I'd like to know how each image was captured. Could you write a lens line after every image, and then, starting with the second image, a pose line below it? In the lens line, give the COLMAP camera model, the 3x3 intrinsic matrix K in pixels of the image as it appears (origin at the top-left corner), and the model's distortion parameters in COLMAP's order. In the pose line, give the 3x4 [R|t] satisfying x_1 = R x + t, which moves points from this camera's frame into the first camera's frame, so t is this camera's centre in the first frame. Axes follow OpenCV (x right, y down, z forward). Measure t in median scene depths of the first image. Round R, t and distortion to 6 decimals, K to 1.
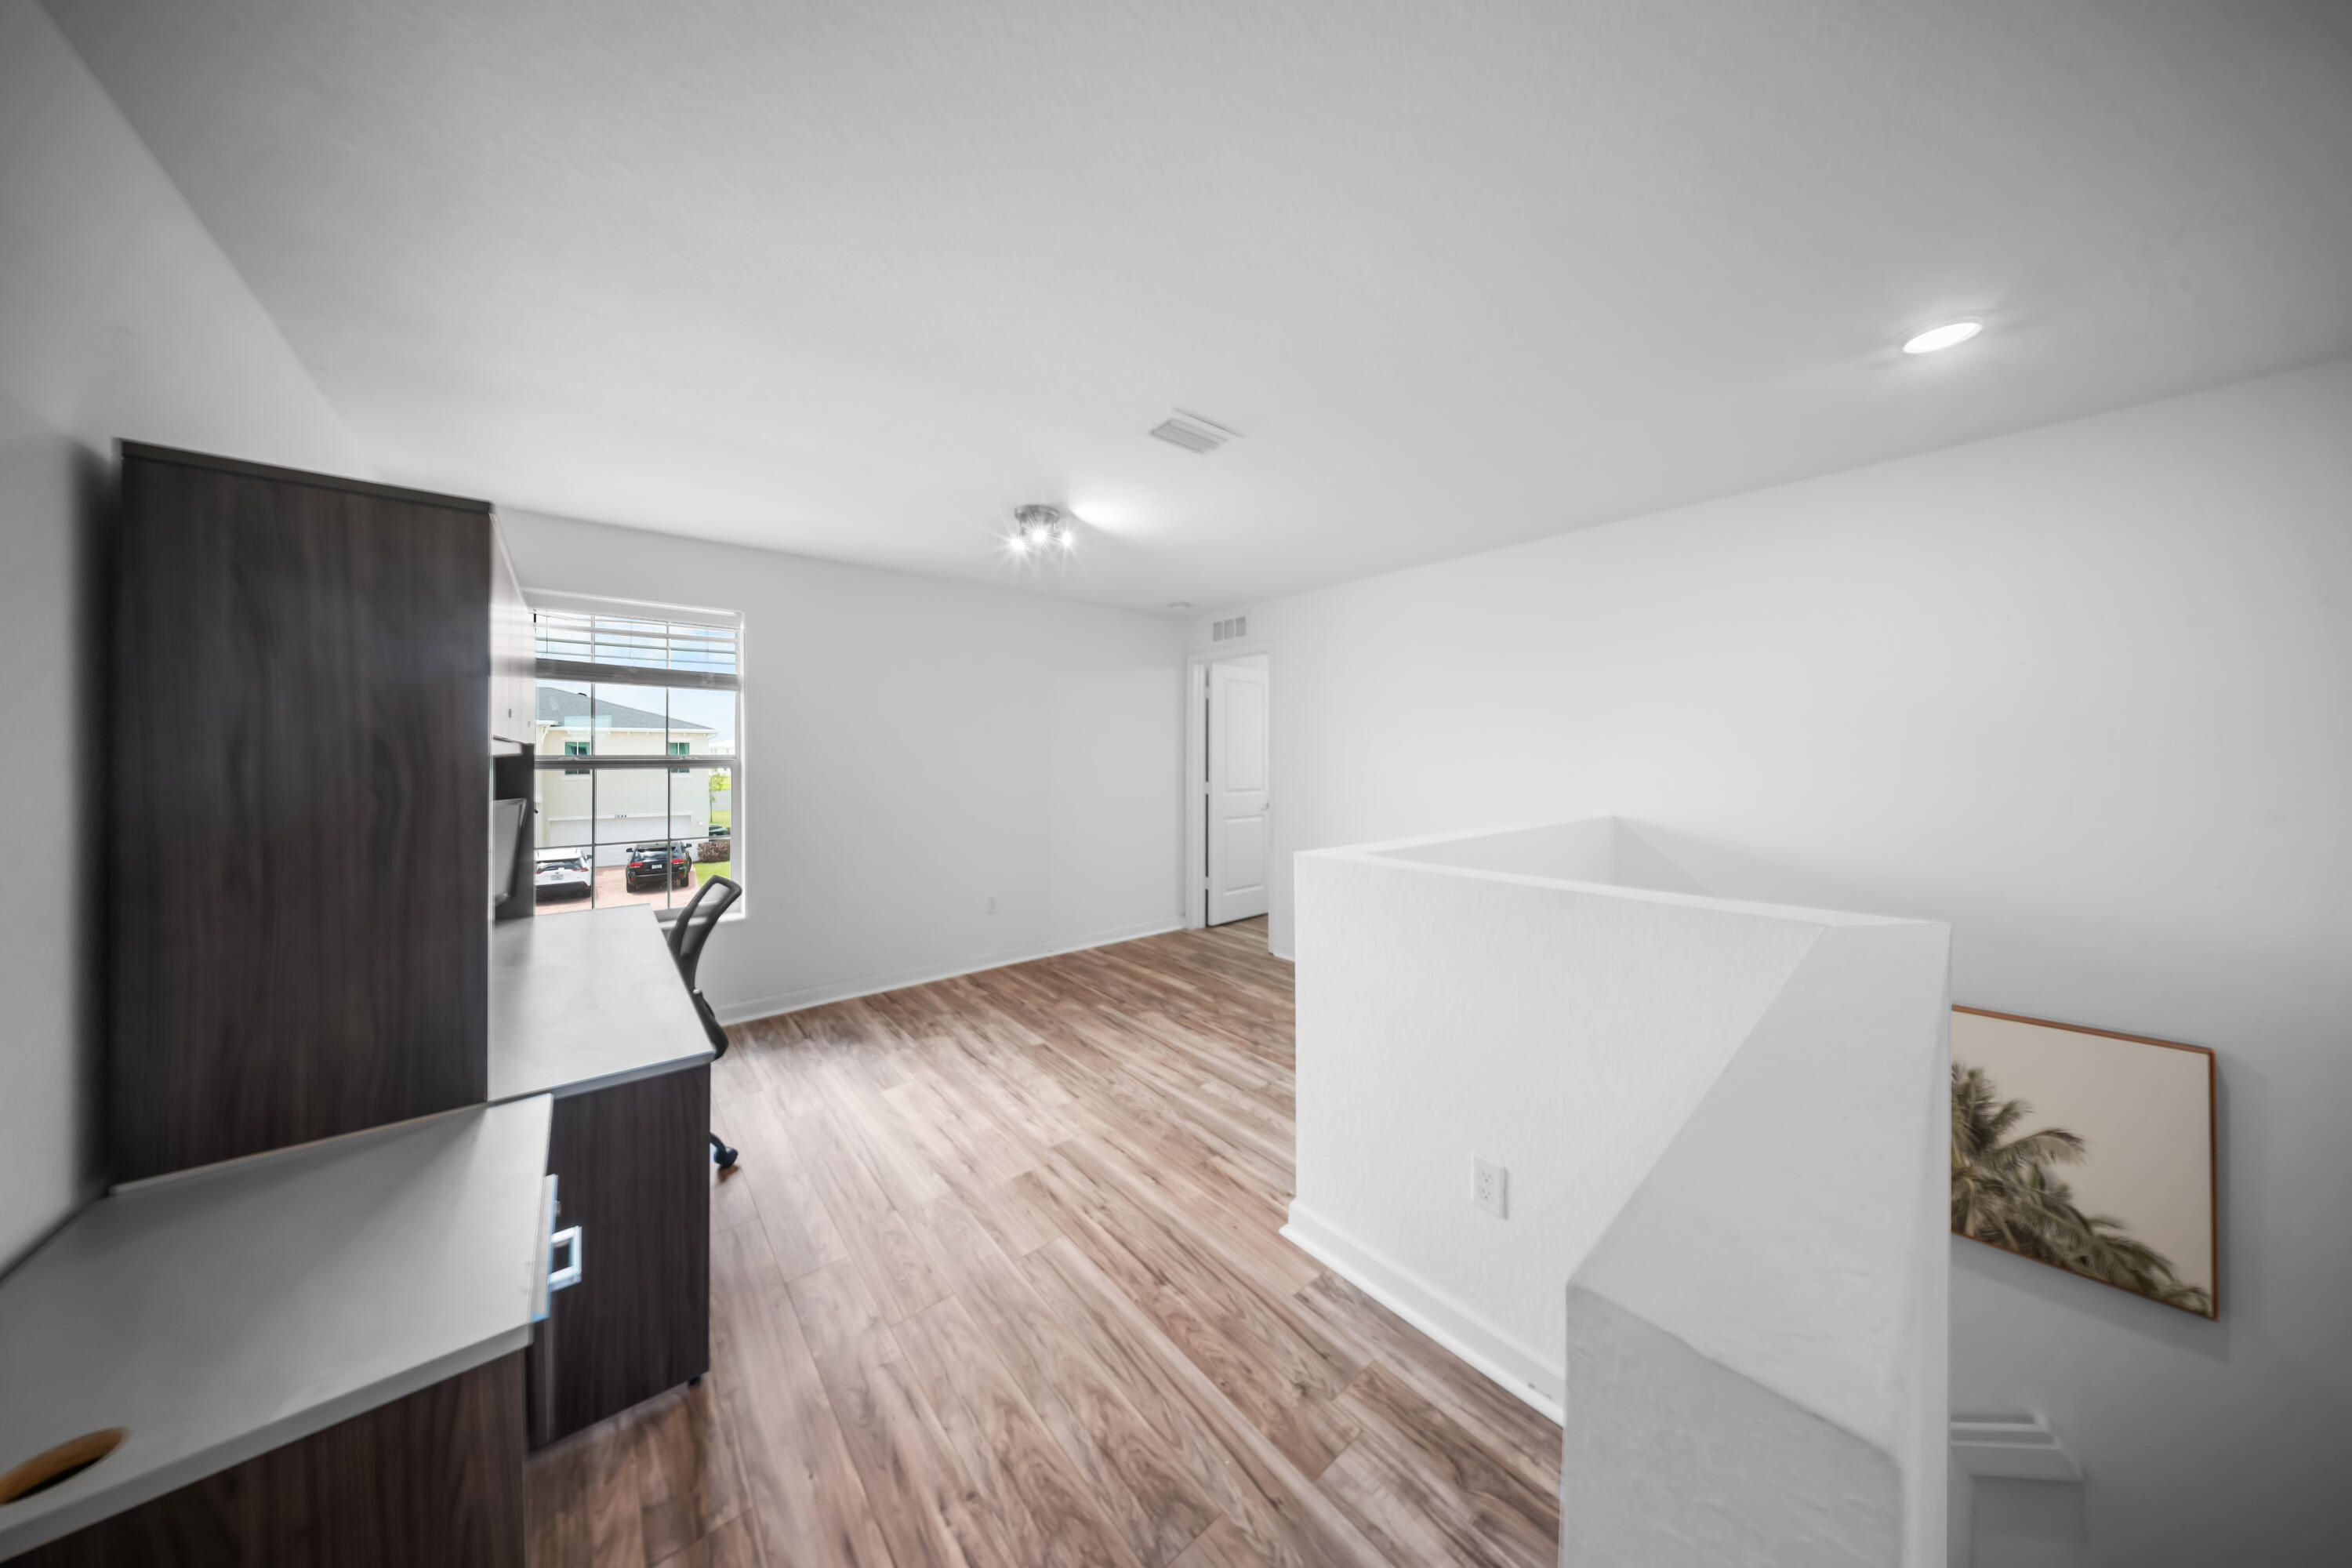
lens RADIAL K [[690.6, 0, 1172.3], [0, 690.6, 780.9], [0, 0, 1]] dist [-0.000509, -0.000045]
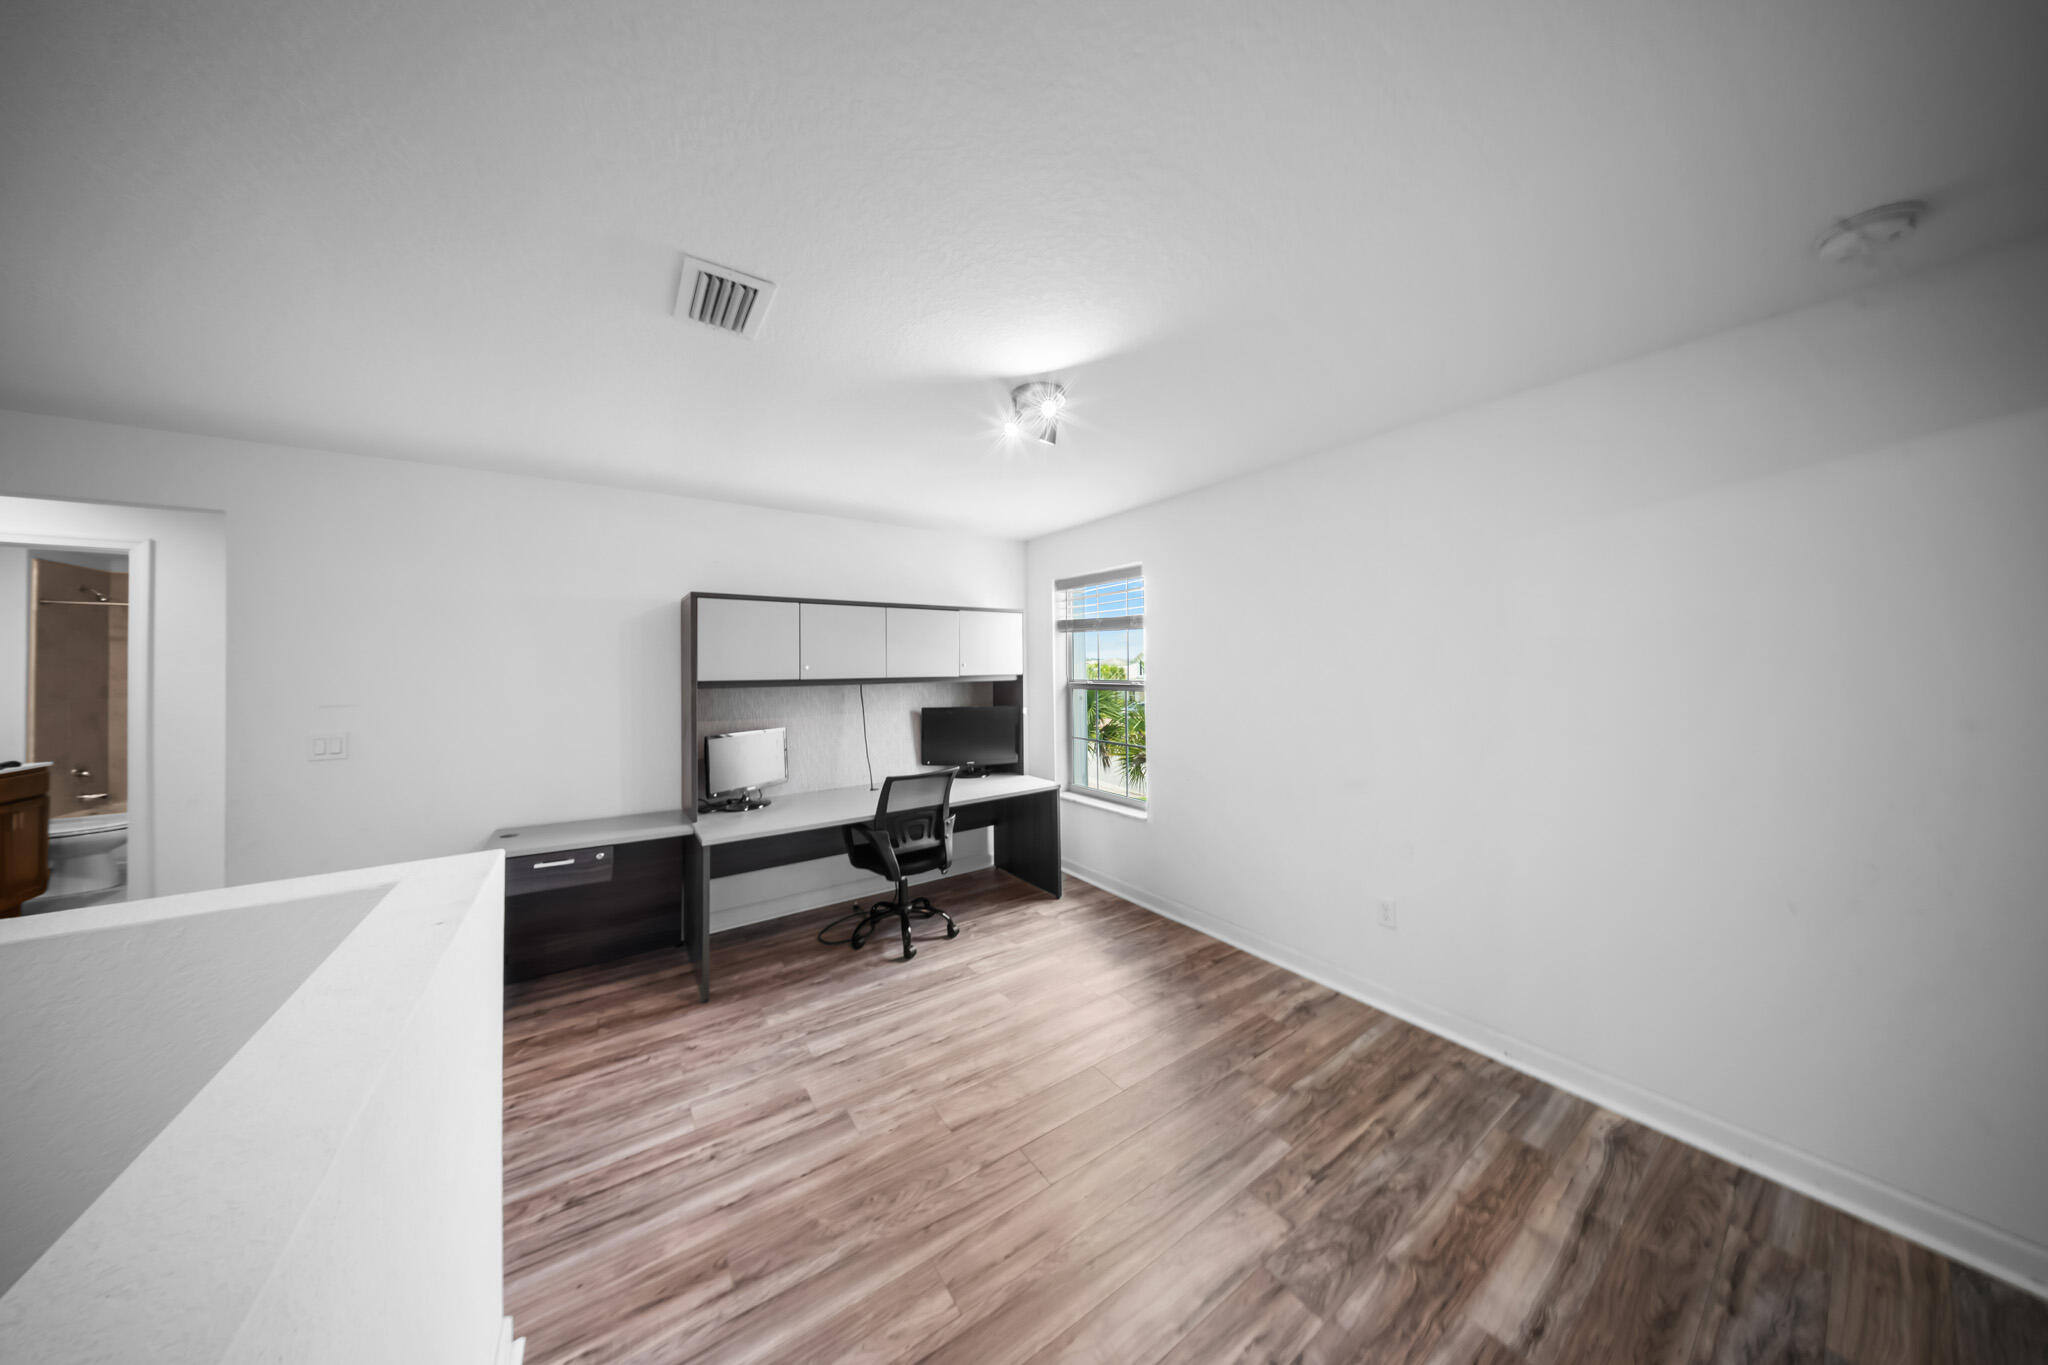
lens RADIAL K [[601.4, 0, 1020.8], [0, 601.4, 679.8], [0, 0, 1]] dist [-0.000509, -0.000045]
pose [[-0.068600, 0.028987, -0.997223, 0.589324], [-0.031693, 0.999010, 0.031219, -0.094167], [0.997141, 0.033747, -0.067613, 1.215508]]
